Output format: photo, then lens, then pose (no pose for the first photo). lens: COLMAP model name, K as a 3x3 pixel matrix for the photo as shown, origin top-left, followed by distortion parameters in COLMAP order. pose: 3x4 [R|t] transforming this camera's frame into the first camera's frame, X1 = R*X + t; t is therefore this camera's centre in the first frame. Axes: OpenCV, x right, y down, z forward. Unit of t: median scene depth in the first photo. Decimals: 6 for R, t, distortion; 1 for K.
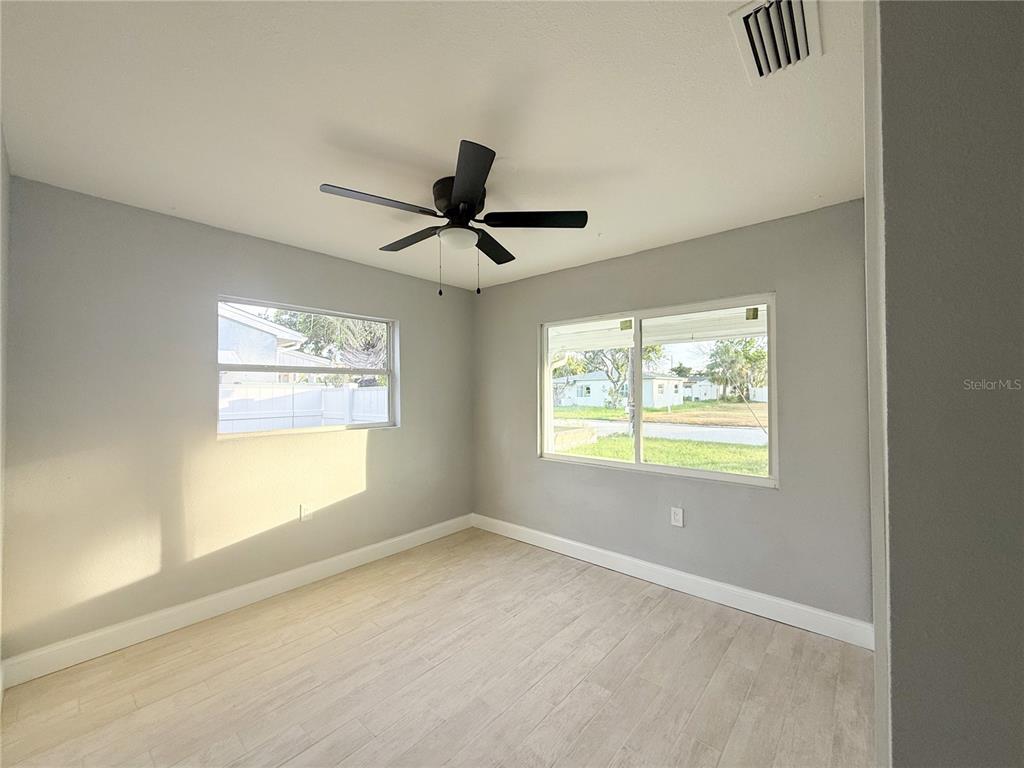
lens RADIAL K [[406.0, 0, 510.5], [0, 406.0, 389.0], [0, 0, 1]] dist [-0.000550, -0.000025]
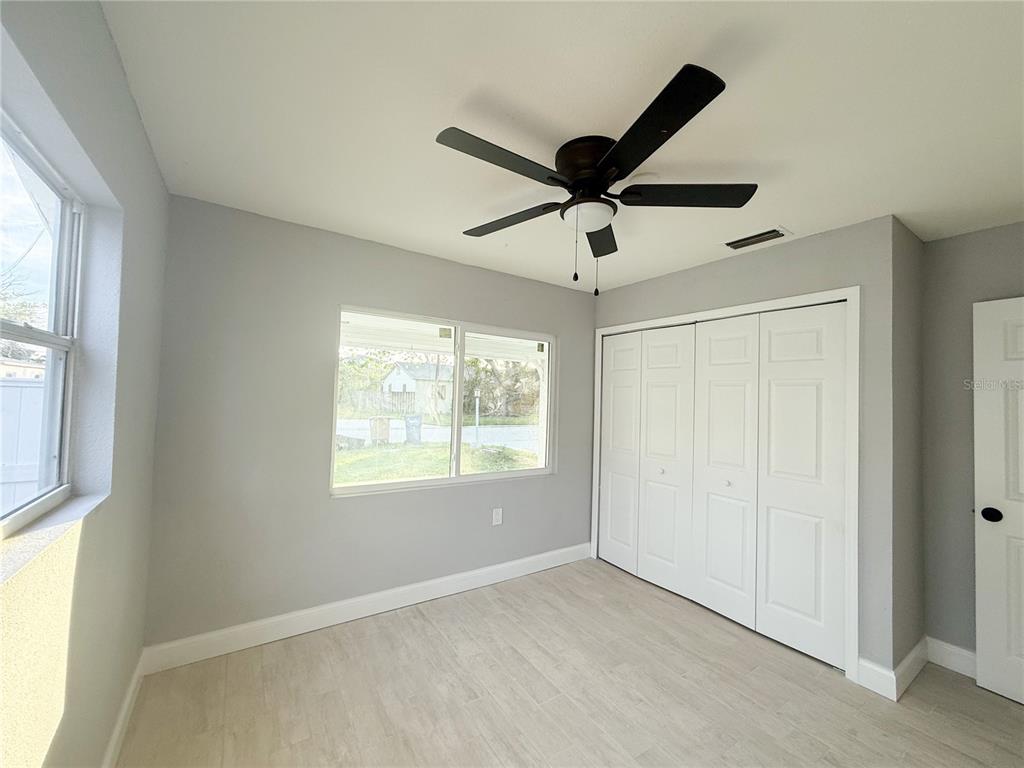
lens RADIAL K [[406.0, 0, 511.3], [0, 406.0, 387.4], [0, 0, 1]] dist [-0.000550, -0.000025]
pose [[0.263786, 0.035515, 0.963927, -0.670583], [-0.037059, 0.998957, -0.026664, -0.011724], [-0.963869, -0.028688, 0.264827, 0.678544]]
